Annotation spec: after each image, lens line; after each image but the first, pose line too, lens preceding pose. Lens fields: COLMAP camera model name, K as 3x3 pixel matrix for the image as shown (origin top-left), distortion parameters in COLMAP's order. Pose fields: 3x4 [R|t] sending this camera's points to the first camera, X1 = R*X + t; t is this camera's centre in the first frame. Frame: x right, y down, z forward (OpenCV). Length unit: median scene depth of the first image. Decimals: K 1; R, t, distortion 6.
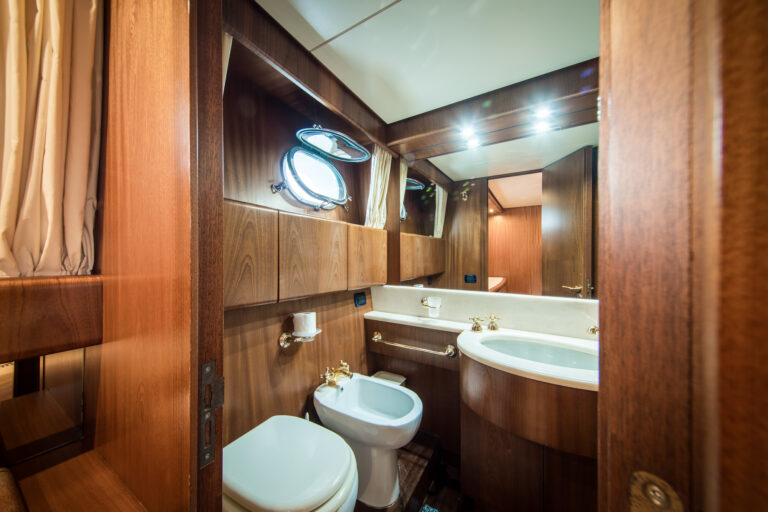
lens RADIAL K [[254.1, 0, 384.0], [0, 254.1, 256.0], [0, 0, 1]] dist [0.000203, 0.000004]
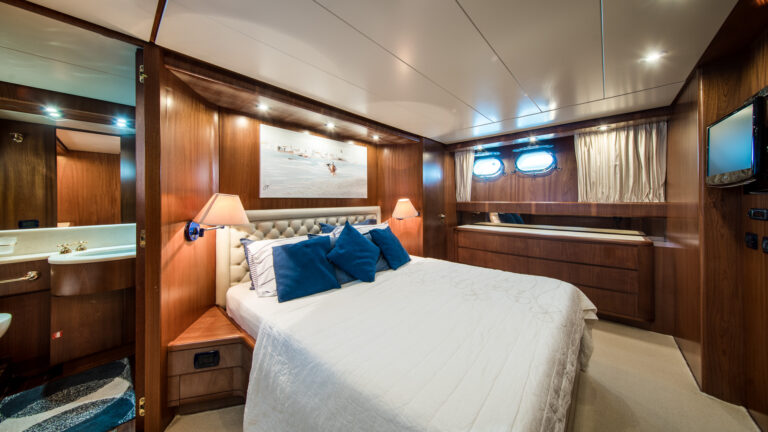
lens RADIAL K [[246.0, 0, 384.6], [0, 246.0, 199.2], [0, 0, 1]] dist [0.000189, 0.000028]
pose [[0.188893, -0.002768, 0.981994, -0.332366], [-0.000152, 0.999996, 0.002848, -0.009902], [-0.981998, -0.000687, 0.188892, -0.524063]]
